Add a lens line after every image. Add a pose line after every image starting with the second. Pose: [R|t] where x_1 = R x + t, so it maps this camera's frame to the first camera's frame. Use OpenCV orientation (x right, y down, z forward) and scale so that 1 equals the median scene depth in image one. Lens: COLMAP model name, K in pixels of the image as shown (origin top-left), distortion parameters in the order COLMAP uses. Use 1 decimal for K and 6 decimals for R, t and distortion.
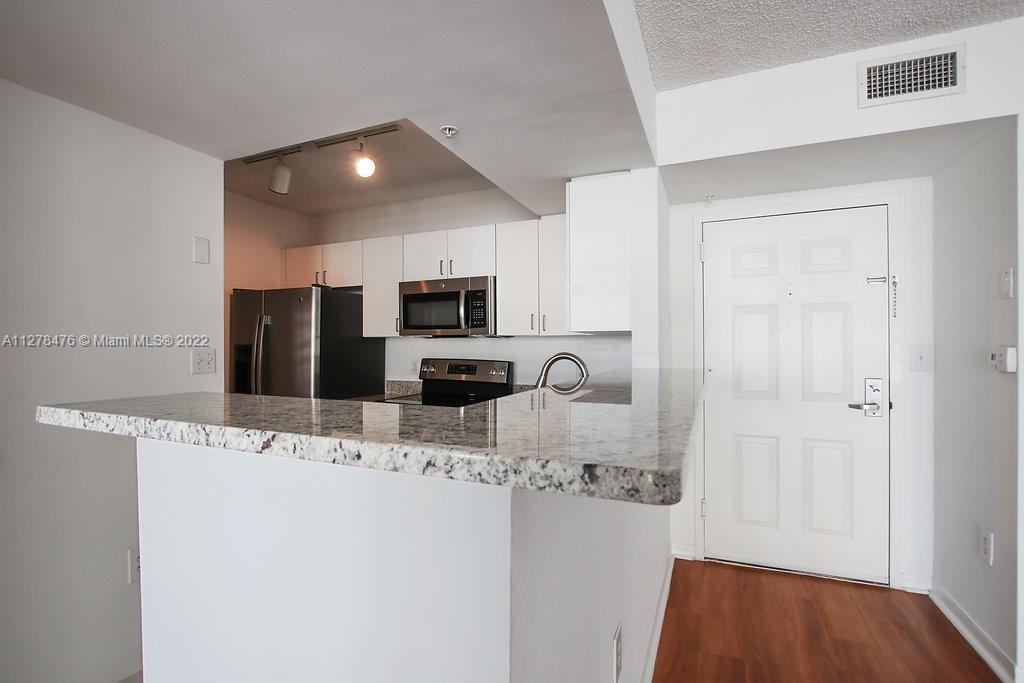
lens RADIAL K [[473.0, 0, 510.5], [0, 473.0, 341.9], [0, 0, 1]] dist [-0.020657, -0.000107]
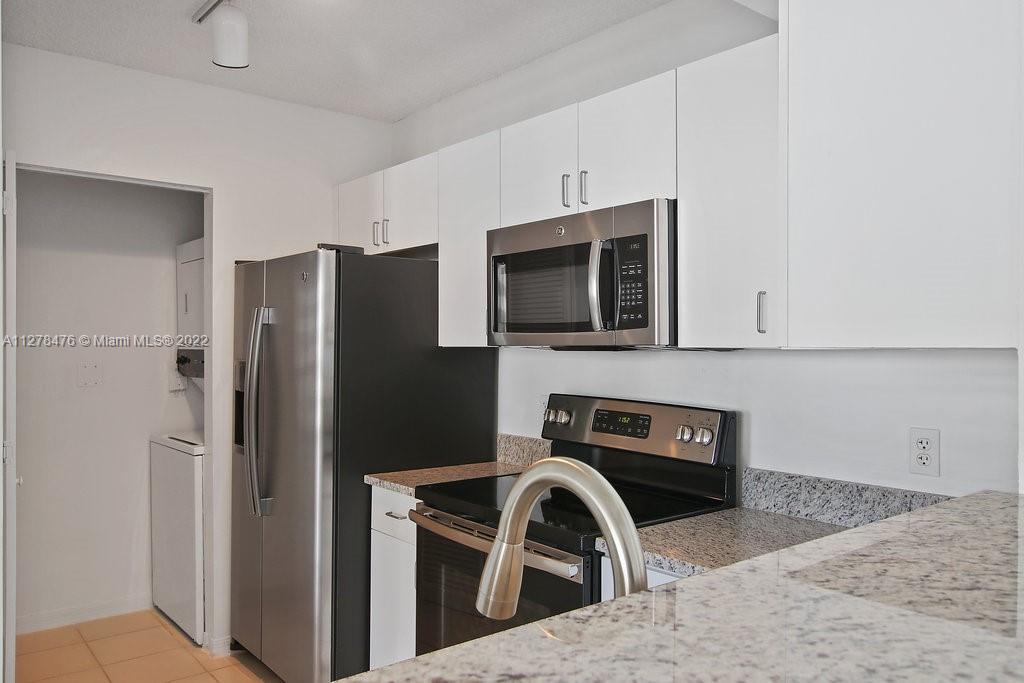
lens RADIAL K [[768.9, 0, 512.2], [0, 768.9, 342.6], [0, 0, 1]] dist [-0.002205, -0.001153]
pose [[0.890478, 0.002128, -0.455021, 0.143529], [-0.001173, 0.999996, 0.002381, -0.019748], [0.455024, -0.001587, 0.890478, 0.363660]]
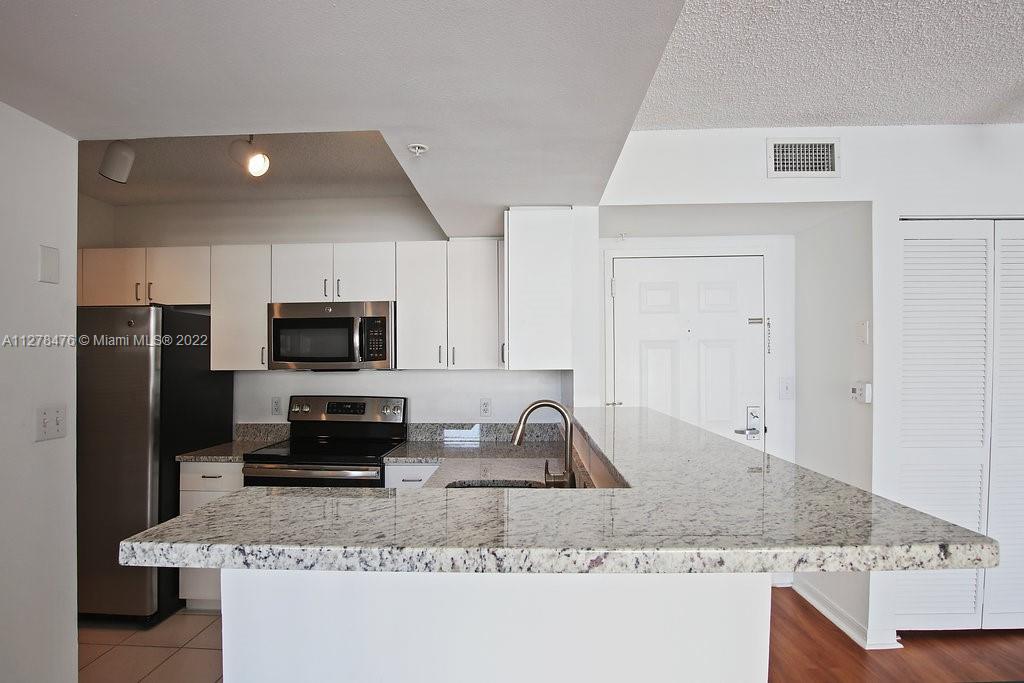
lens RADIAL K [[531.5, 0, 512.8], [0, 531.5, 356.9], [0, 0, 1]] dist [-0.040681, -0.000112]
pose [[0.929732, -0.002949, 0.368225, -0.192997], [0.003633, 0.999993, -0.001164, -0.035001], [-0.368219, 0.002420, 0.929736, 0.014327]]
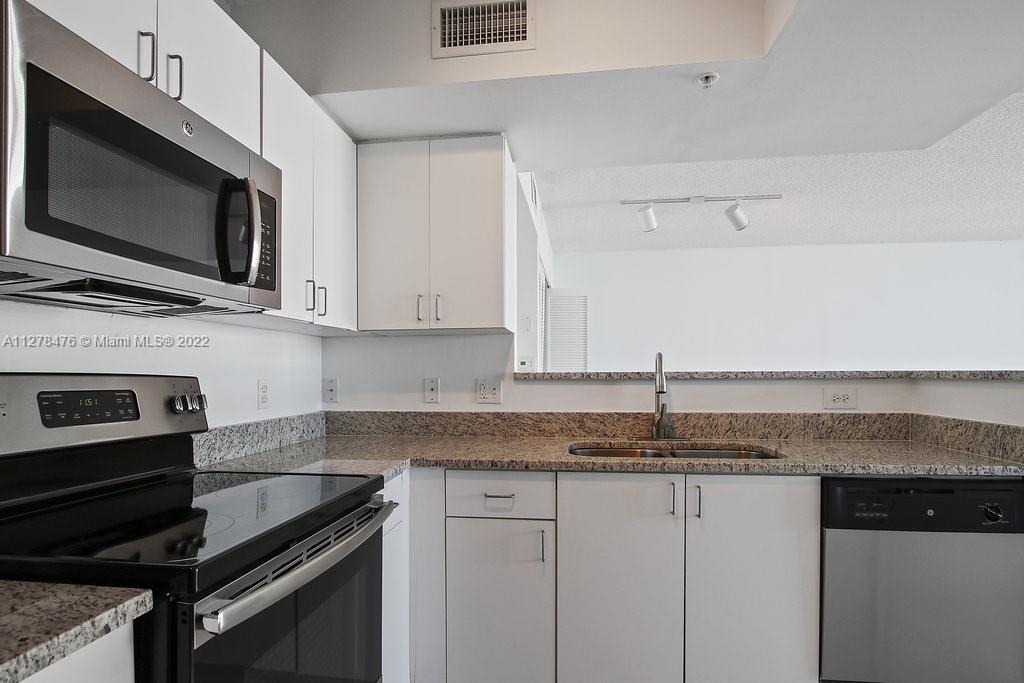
lens RADIAL K [[500.8, 0, 510.6], [0, 500.8, 373.5], [0, 0, 1]] dist [-0.001587, 0.000062]
pose [[-0.270861, -0.001491, 0.962617, -0.532487], [-0.001869, 0.999998, 0.001024, 0.039887], [-0.962617, -0.001522, -0.270863, 0.924974]]
